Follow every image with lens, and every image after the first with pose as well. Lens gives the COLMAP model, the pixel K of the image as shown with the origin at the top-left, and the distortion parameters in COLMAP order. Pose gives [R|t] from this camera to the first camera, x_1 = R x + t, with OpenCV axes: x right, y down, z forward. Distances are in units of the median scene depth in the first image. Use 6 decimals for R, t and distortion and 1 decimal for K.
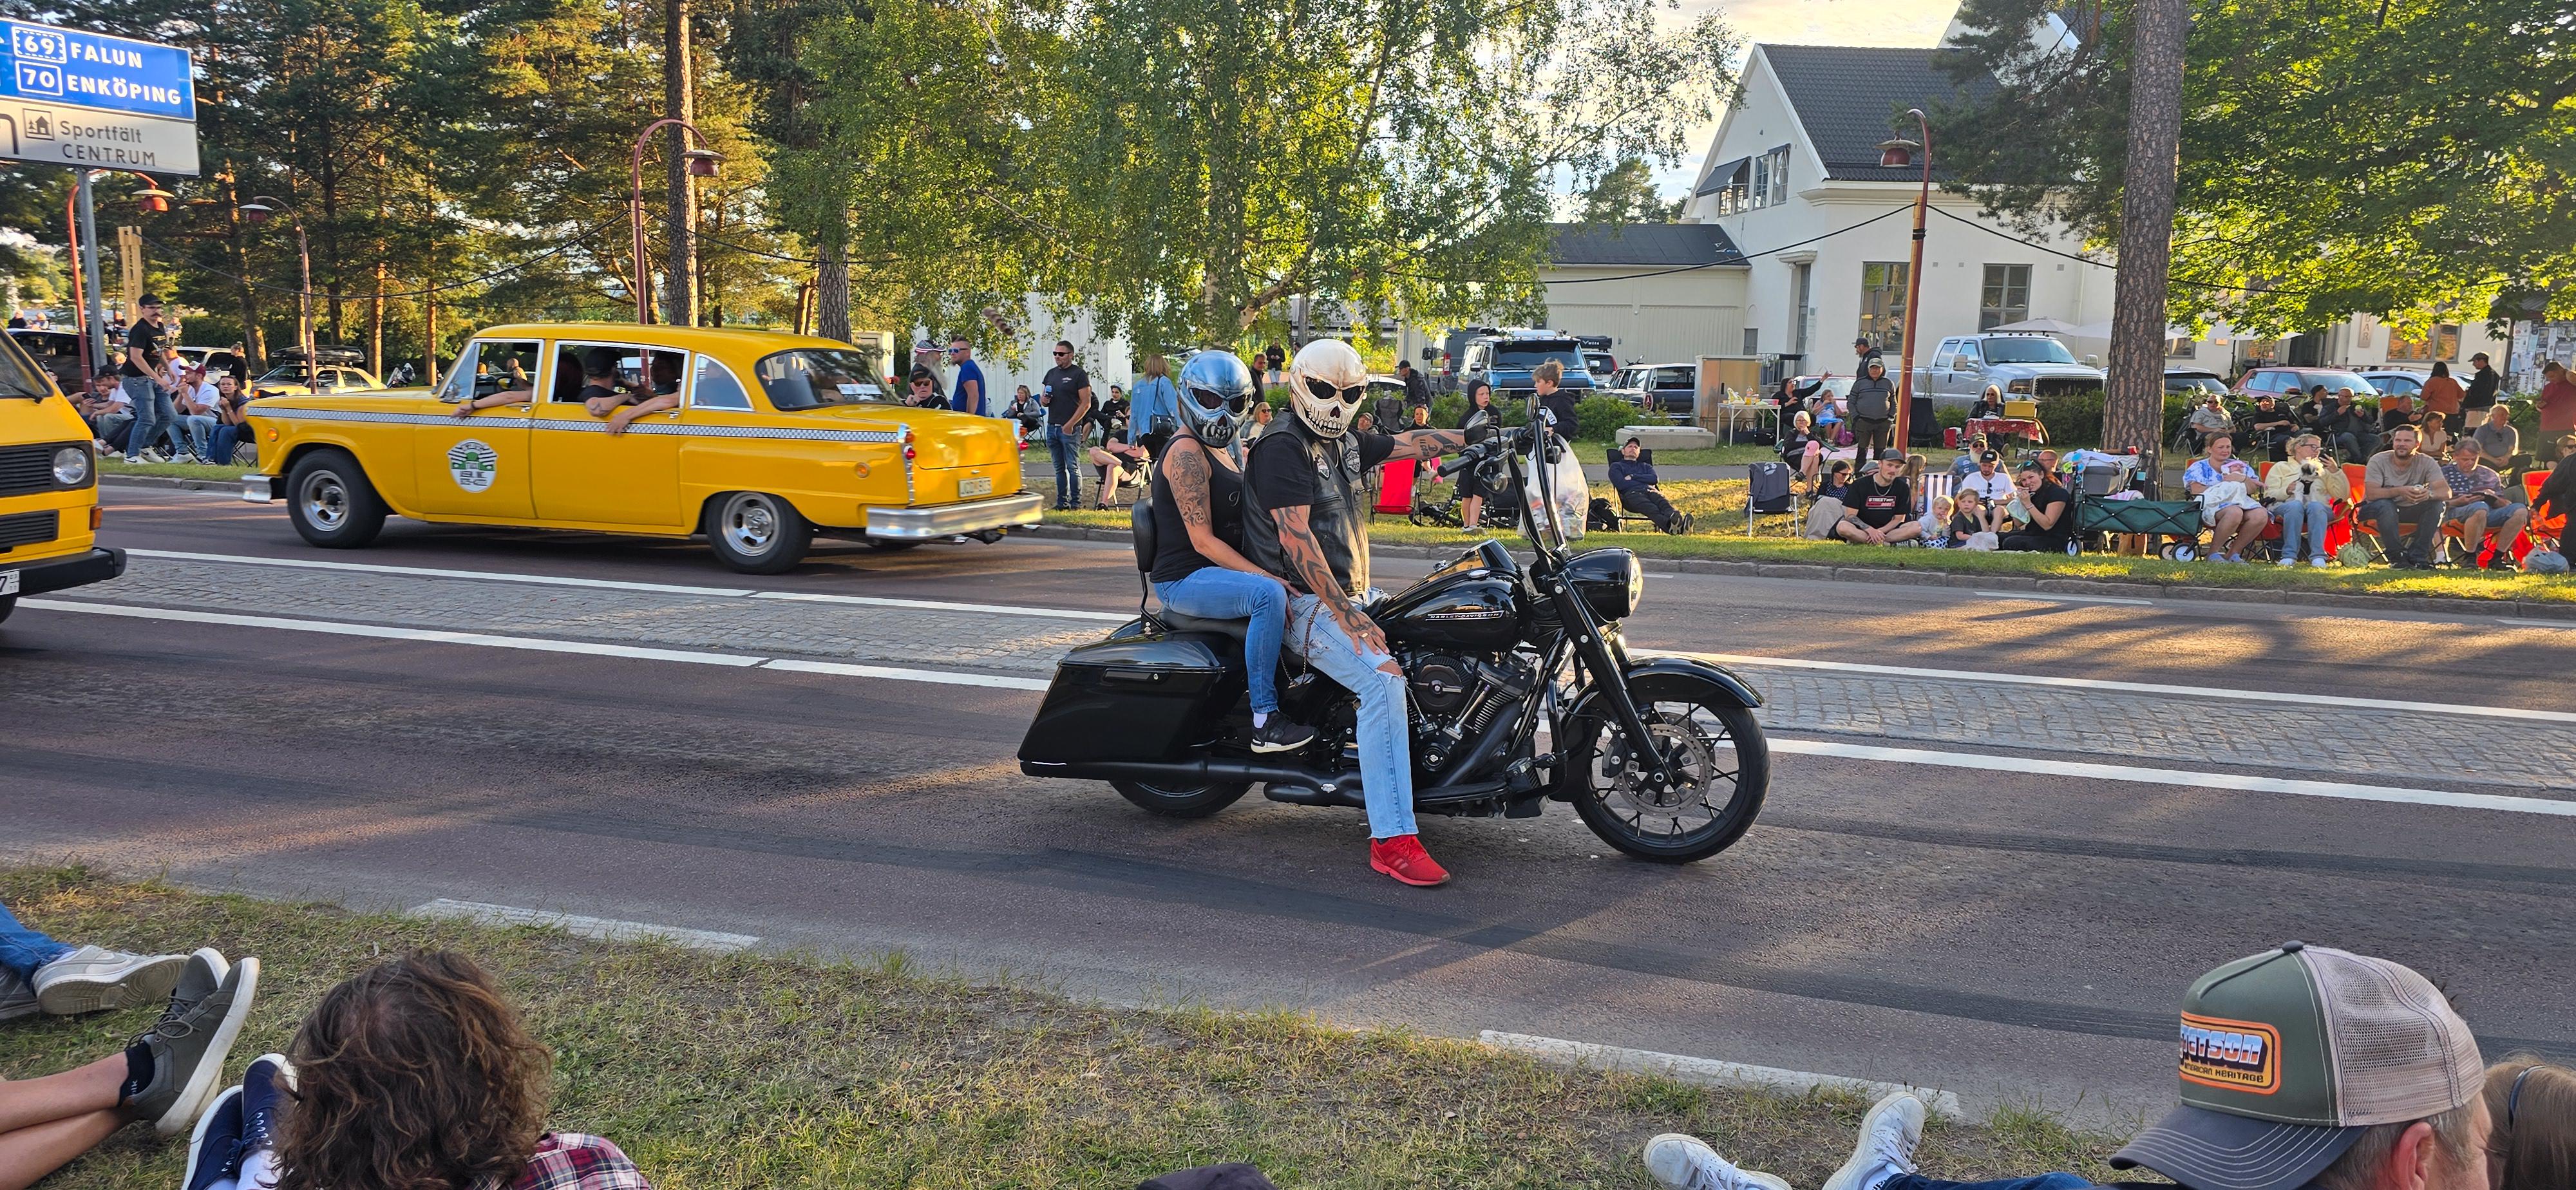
lens RADIAL K [[1761.3, 0, 1294.6], [0, 1761.3, 602.8], [0, 0, 1]] dist [0.070487, -0.040554]
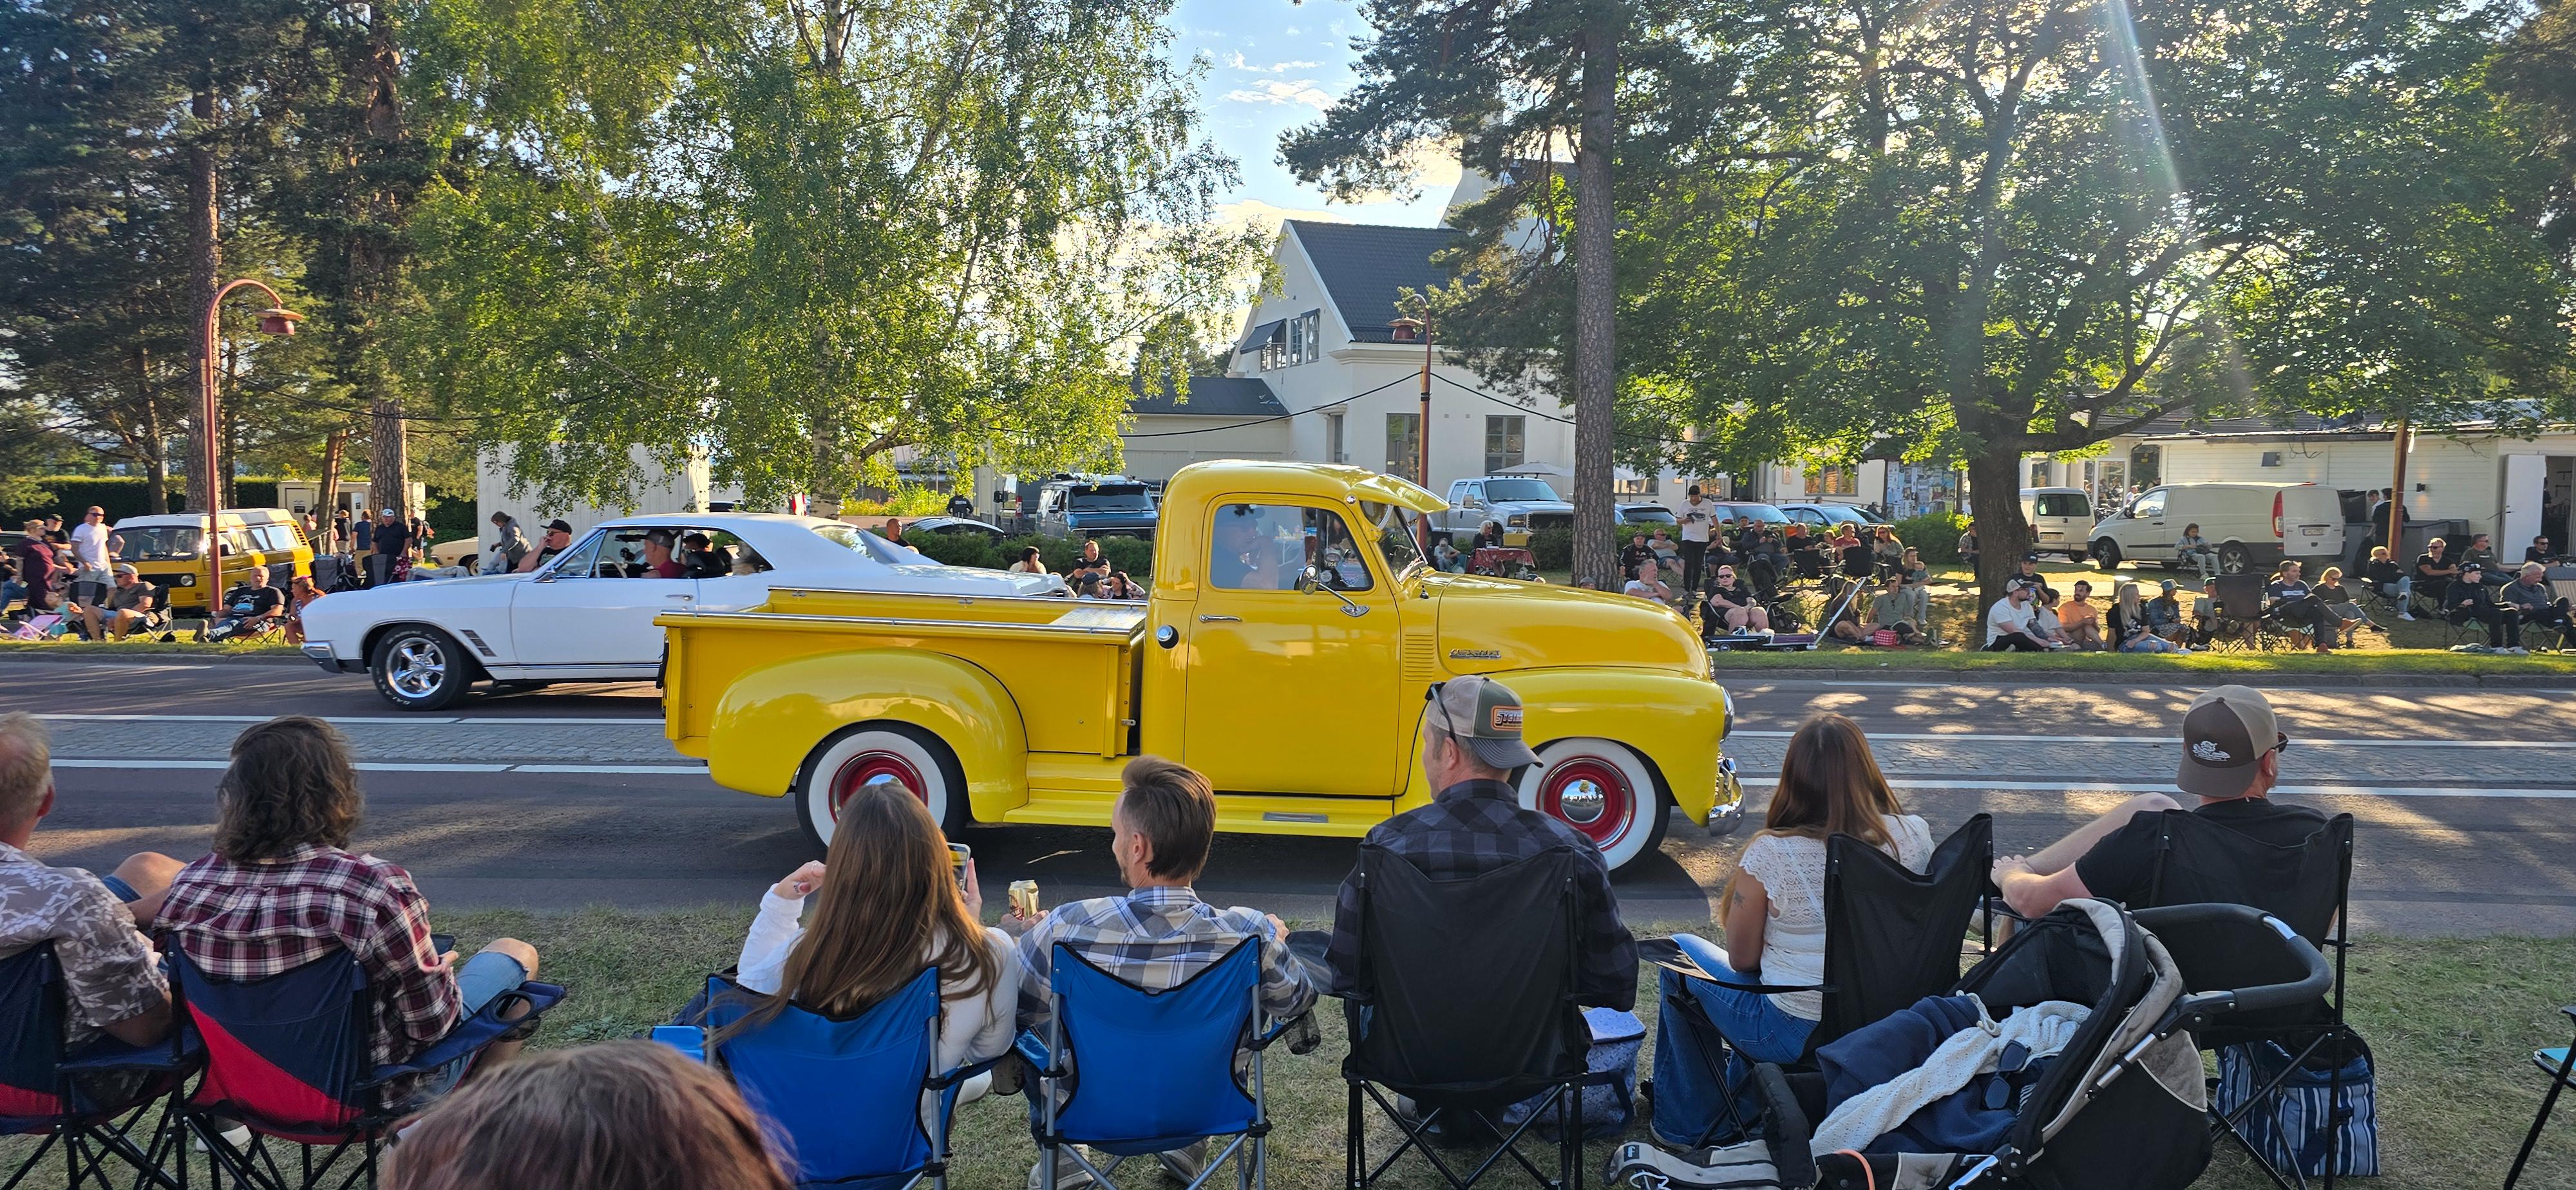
lens RADIAL K [[1761.3, 0, 1294.6], [0, 1761.3, 602.8], [0, 0, 1]] dist [0.070487, -0.040554]
pose [[0.968786, -0.028465, 0.246259, -0.034464], [0.047695, 0.996229, -0.072479, 0.014756], [-0.243267, 0.081962, 0.966490, -0.124404]]
